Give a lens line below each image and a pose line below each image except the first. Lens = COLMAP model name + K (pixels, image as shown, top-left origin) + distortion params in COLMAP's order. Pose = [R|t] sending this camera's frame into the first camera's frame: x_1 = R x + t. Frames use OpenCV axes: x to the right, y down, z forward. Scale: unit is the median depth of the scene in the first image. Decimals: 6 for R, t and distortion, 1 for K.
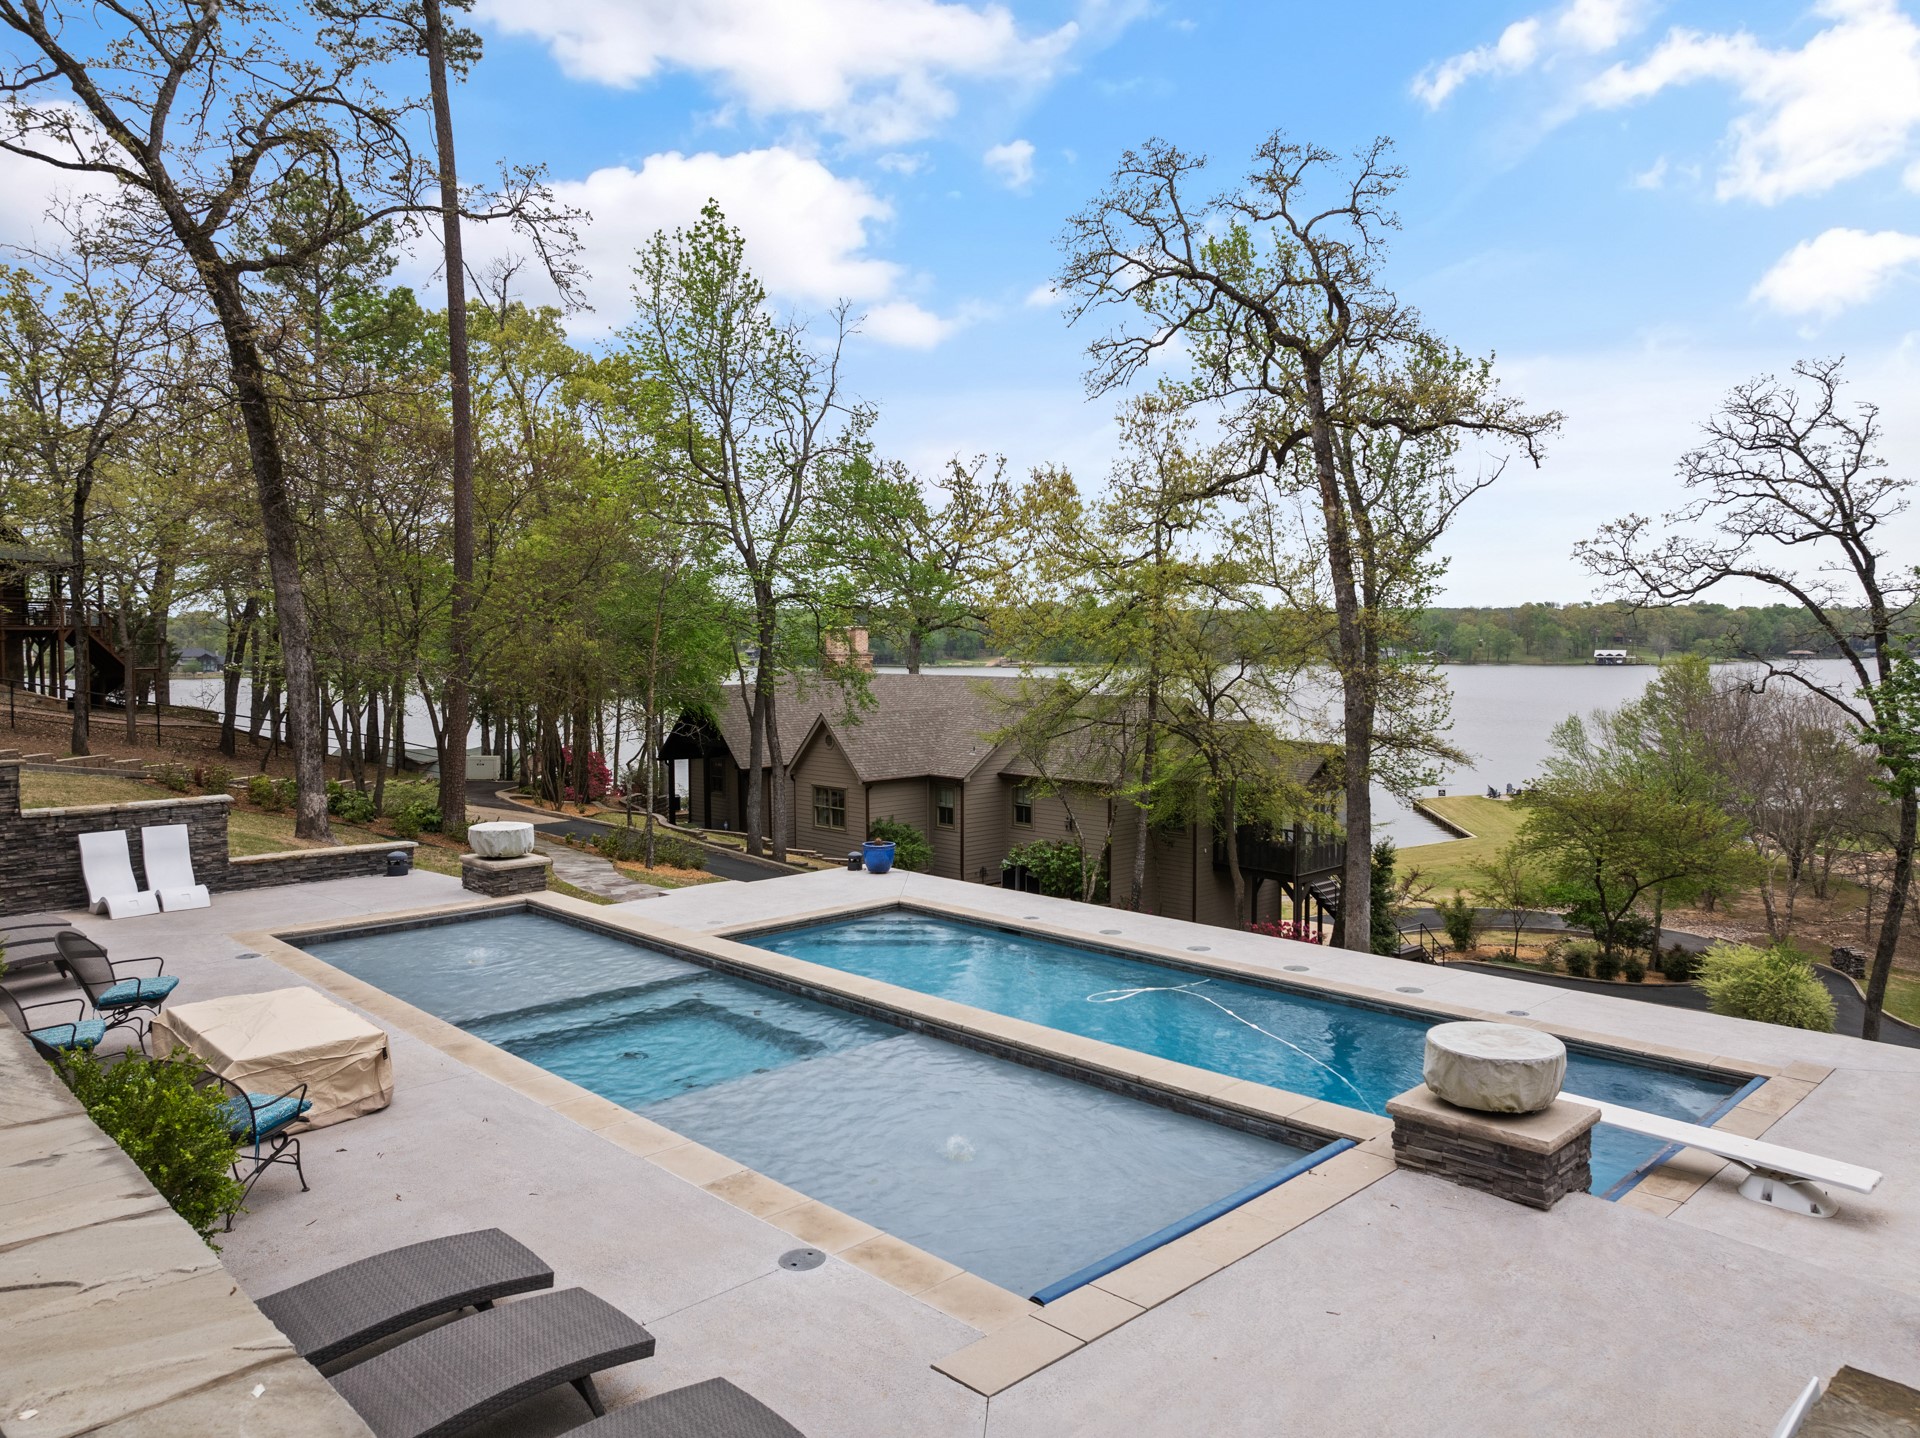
lens RADIAL K [[1356.1, 0, 956.5], [0, 1356.1, 711.1], [0, 0, 1]] dist [-0.033566, 0.002411]
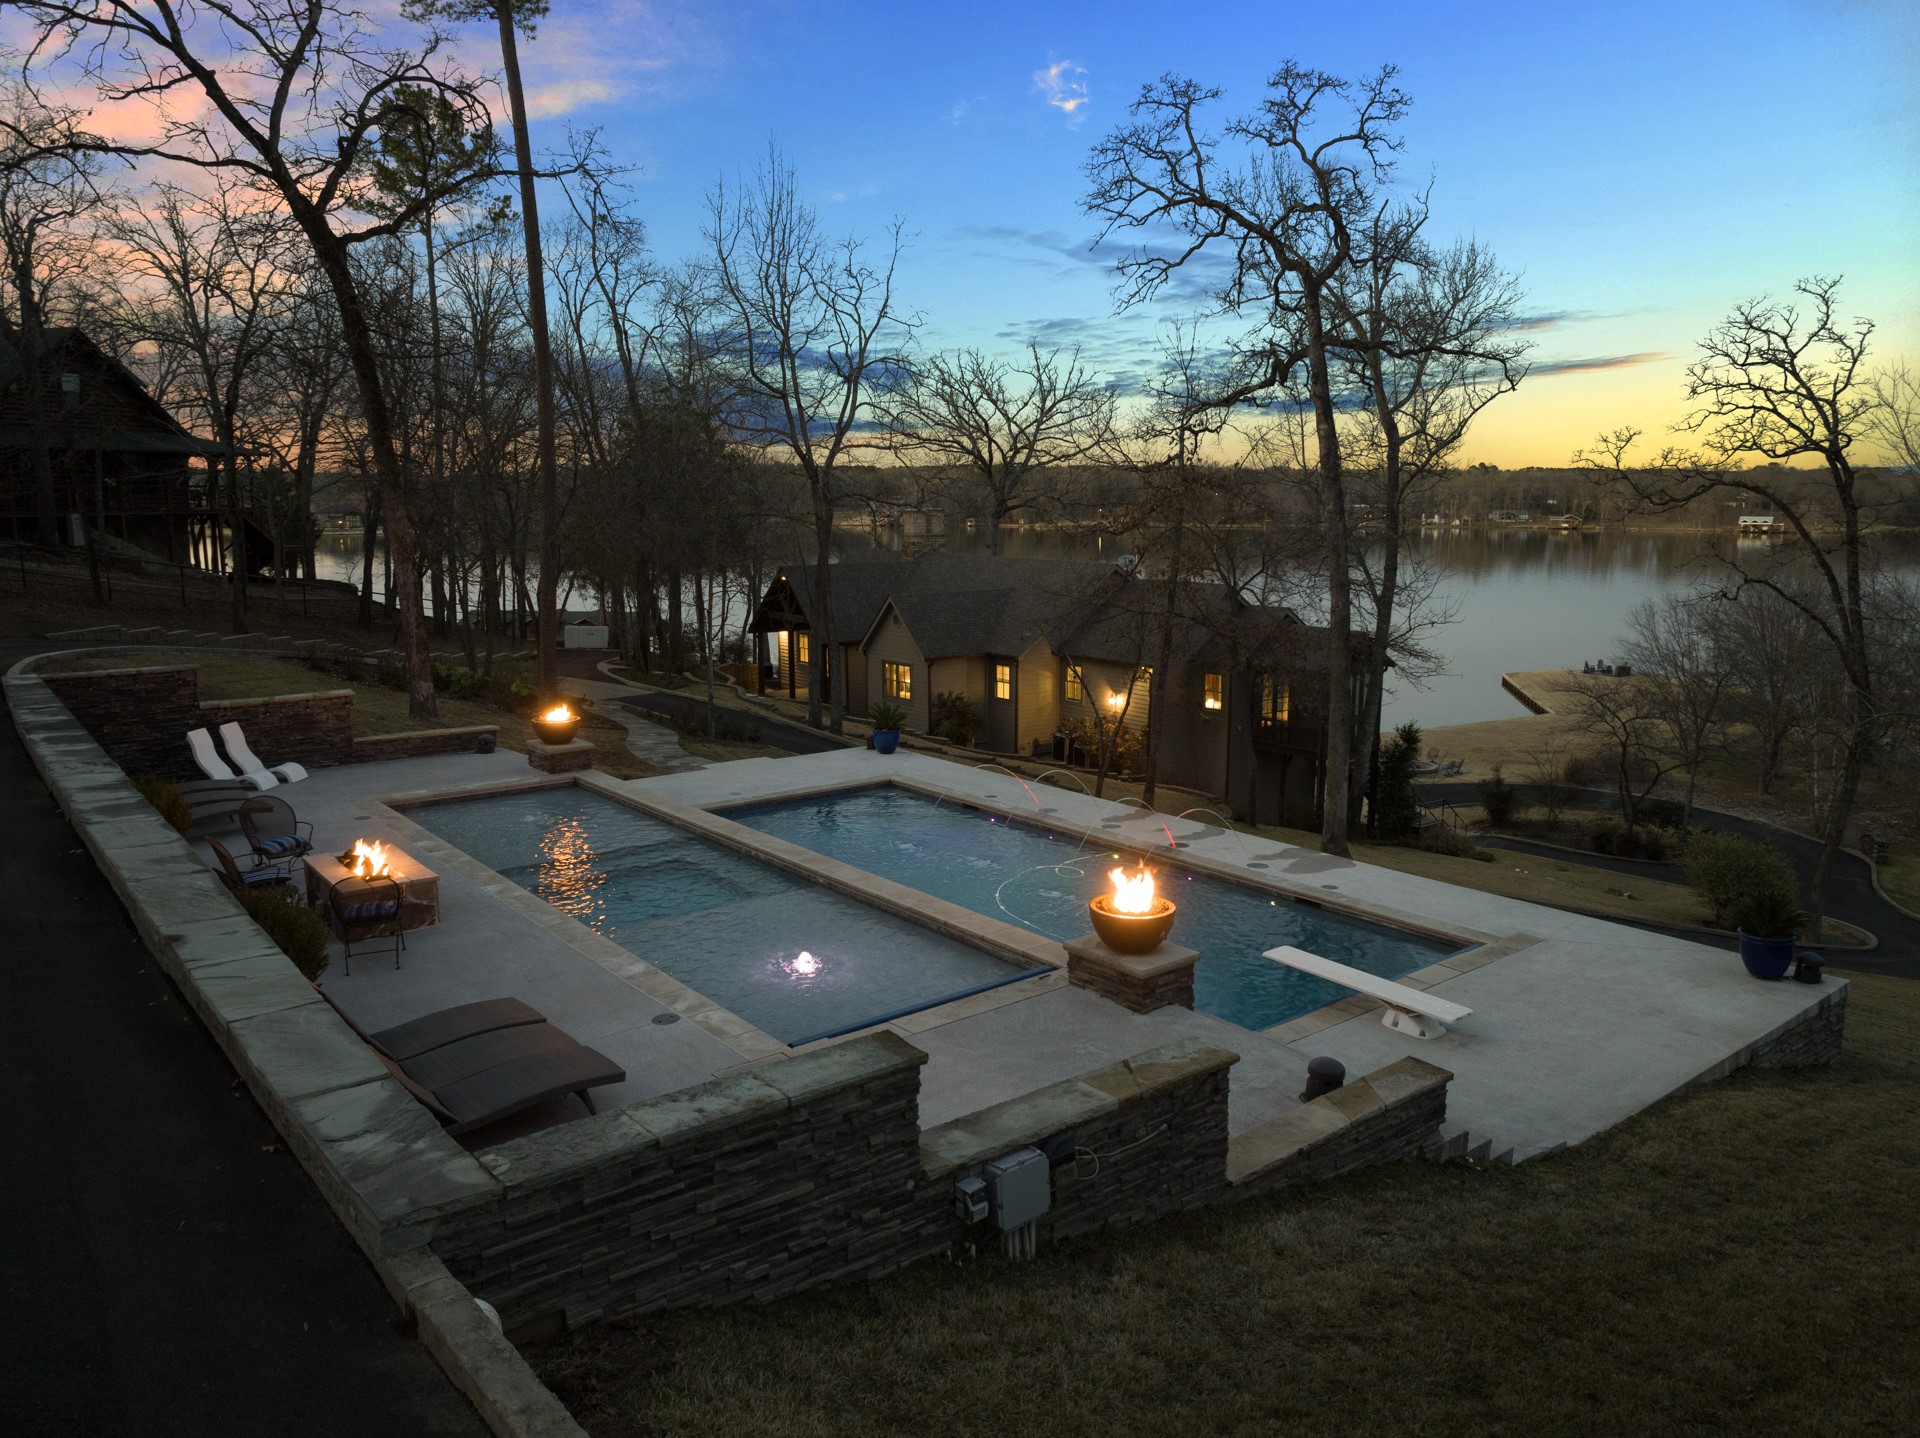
lens RADIAL K [[1356.1, 0, 963.6], [0, 1356.1, 725.6], [0, 0, 1]] dist [-0.033566, 0.002411]
pose [[0.996017, 0.019927, -0.086910, 0.084646], [-0.009674, 0.993105, 0.116828, -0.032894], [0.088639, -0.115522, 0.989342, -0.124998]]
